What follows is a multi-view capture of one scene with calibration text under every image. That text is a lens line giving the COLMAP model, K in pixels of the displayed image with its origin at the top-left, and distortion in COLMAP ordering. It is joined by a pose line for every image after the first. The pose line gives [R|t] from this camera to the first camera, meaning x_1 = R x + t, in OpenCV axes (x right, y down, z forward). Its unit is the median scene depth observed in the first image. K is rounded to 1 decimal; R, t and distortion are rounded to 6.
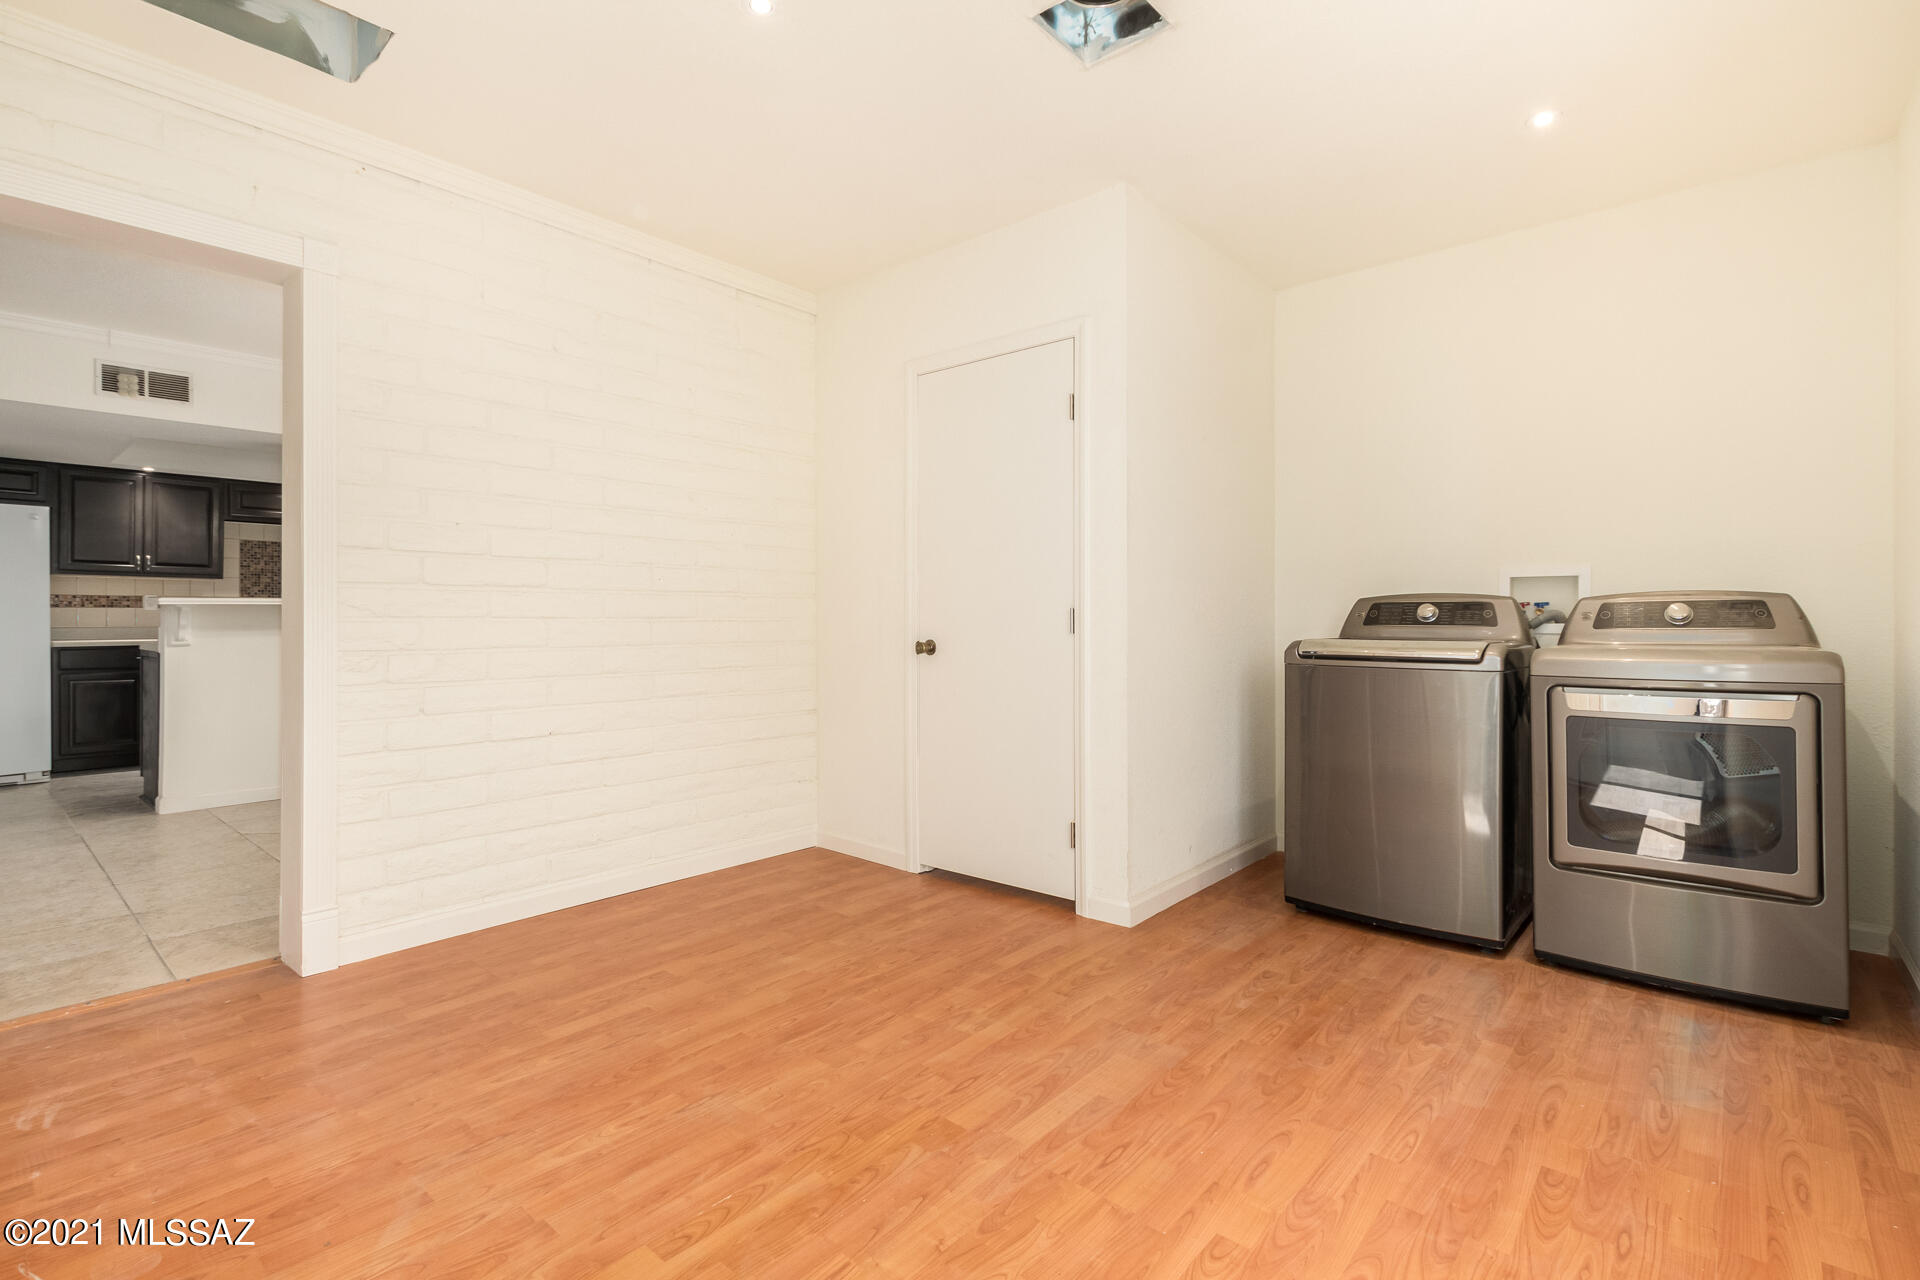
lens RADIAL K [[885.4, 0, 965.8], [0, 885.4, 624.0], [0, 0, 1]] dist [0.002105, 0.000451]
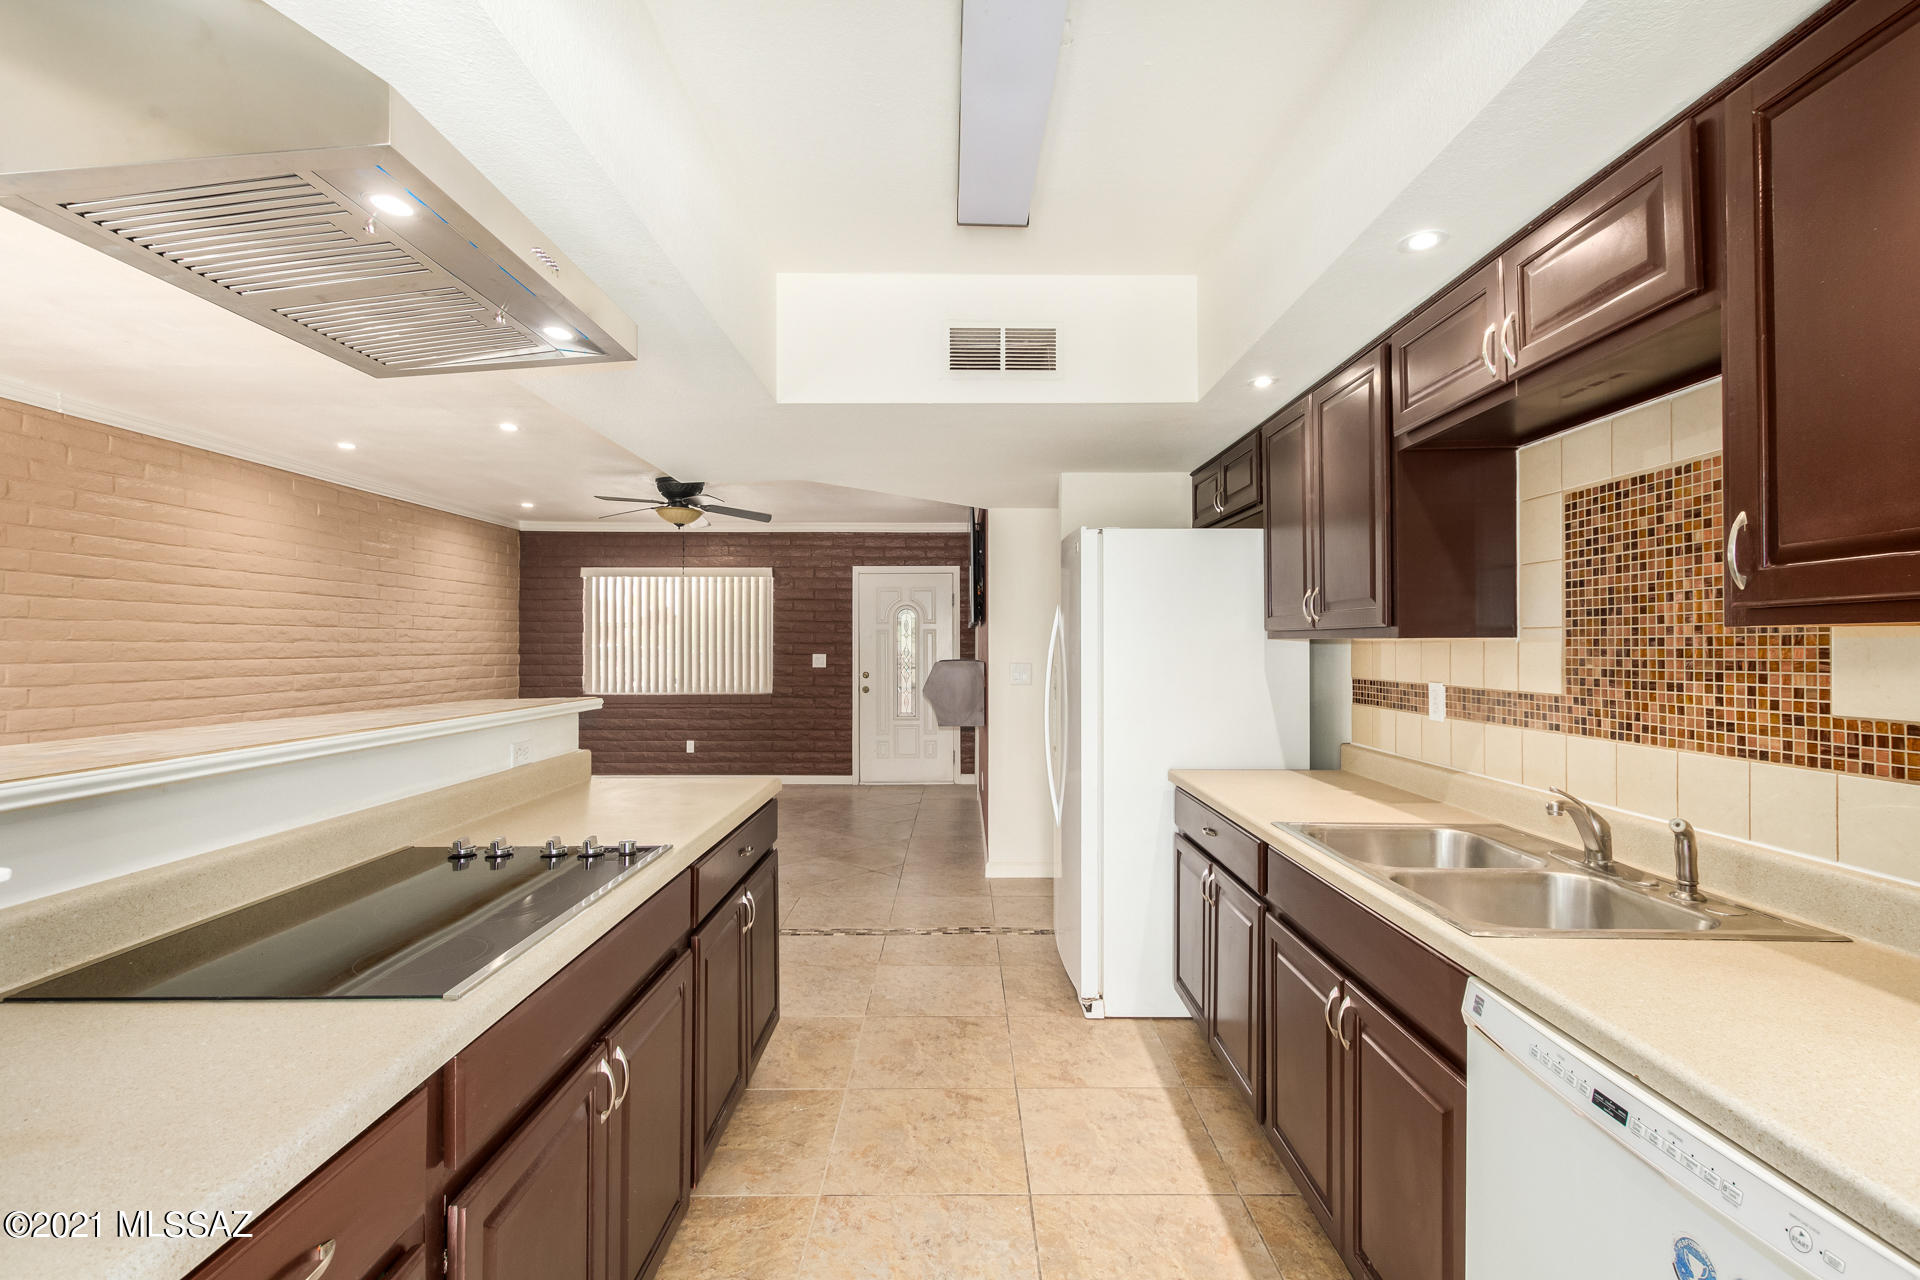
lens RADIAL K [[885.4, 0, 958.1], [0, 885.4, 650.6], [0, 0, 1]] dist [0.002105, 0.000451]
pose [[-0.759054, 0.002902, -0.651022, -0.519497], [-0.004239, 0.999947, 0.009400, -0.049906], [0.651014, 0.009894, -0.759001, 1.171563]]
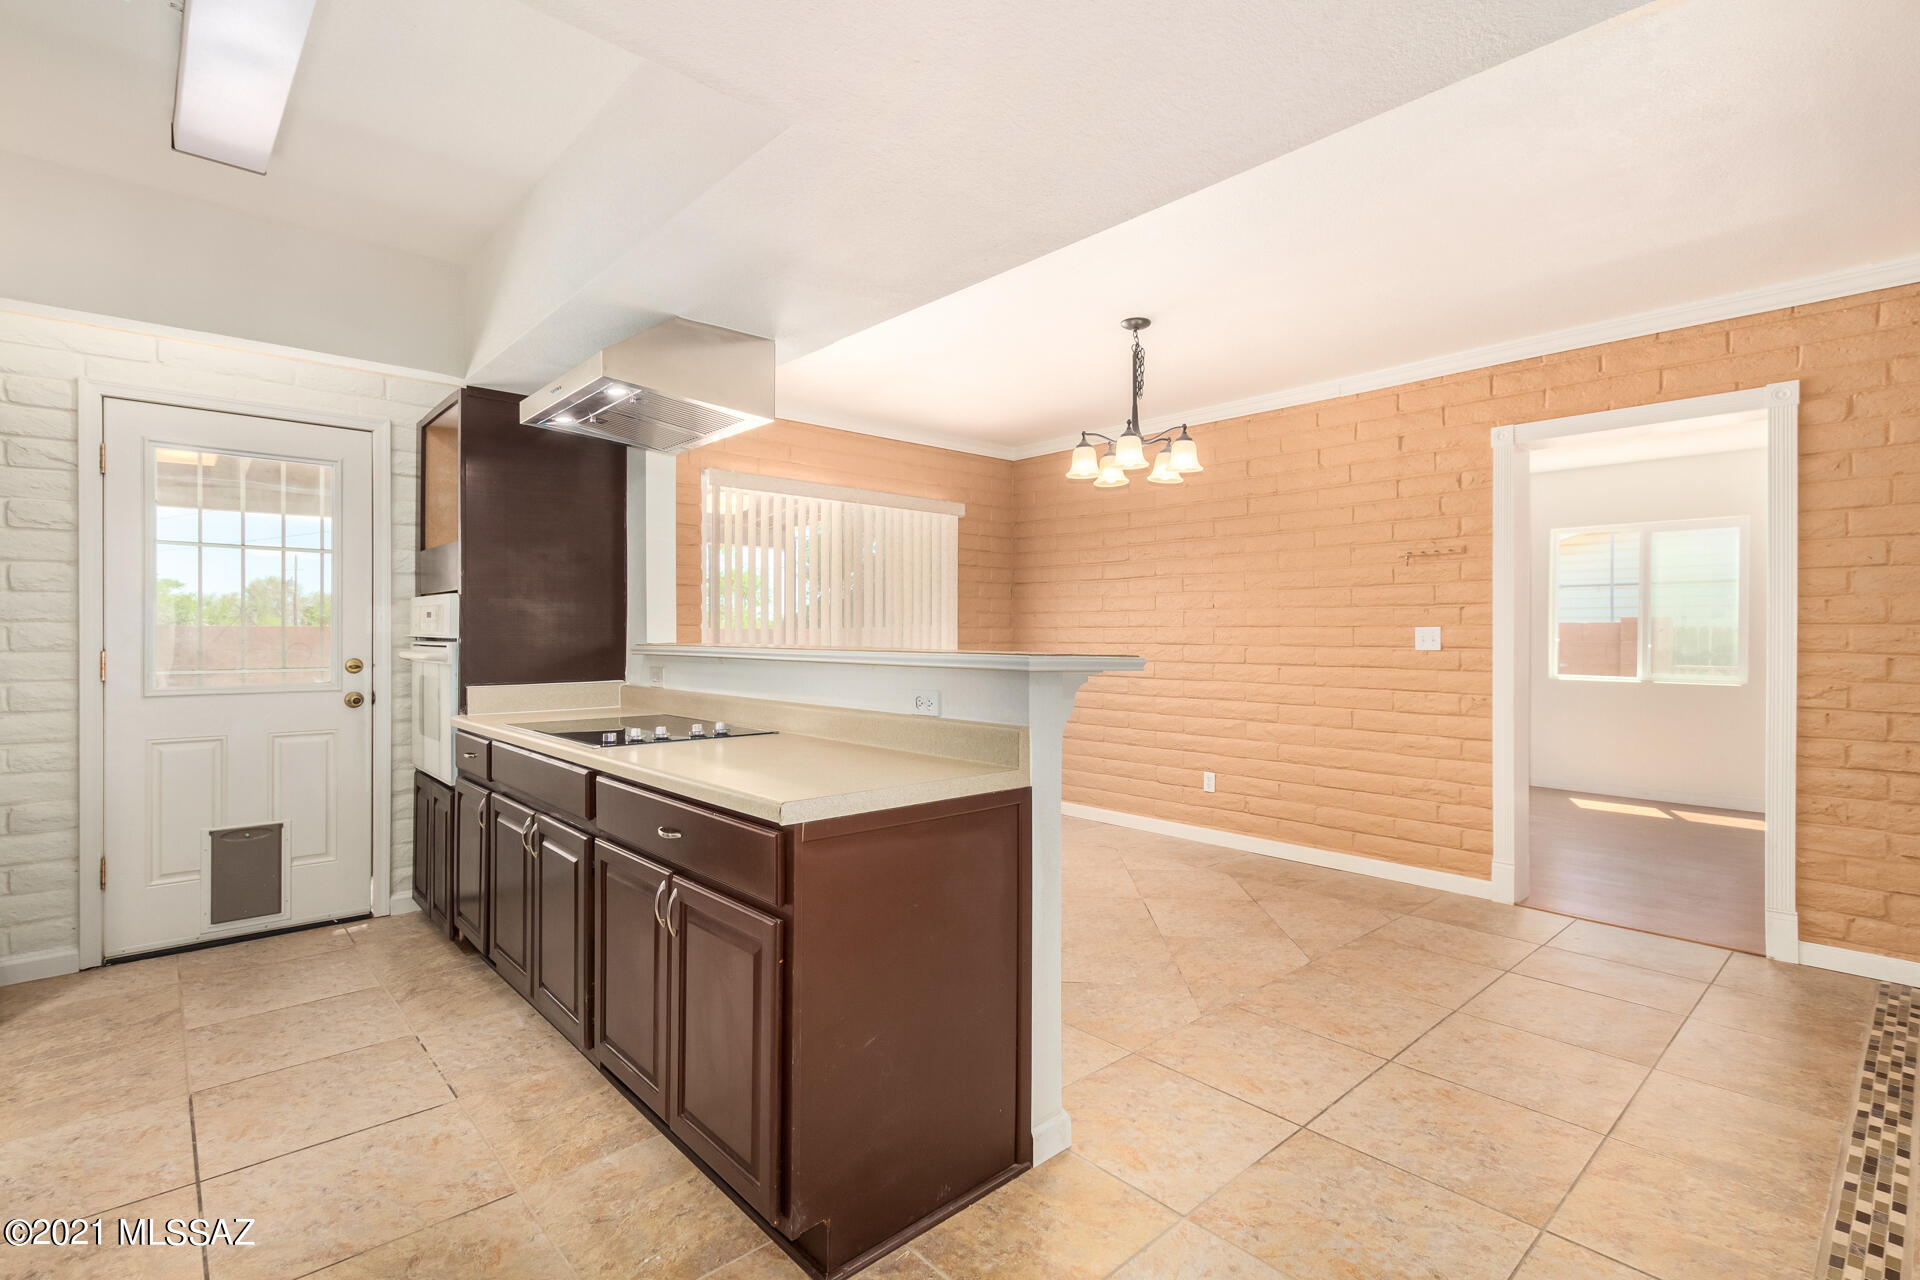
lens RADIAL K [[885.4, 0, 966.4], [0, 885.4, 635.9], [0, 0, 1]] dist [0.002105, 0.000451]
pose [[0.113082, -0.001629, 0.993584, -0.965304], [0.004197, 0.999991, 0.001162, -0.028519], [-0.993577, 0.004039, 0.113088, 0.712953]]
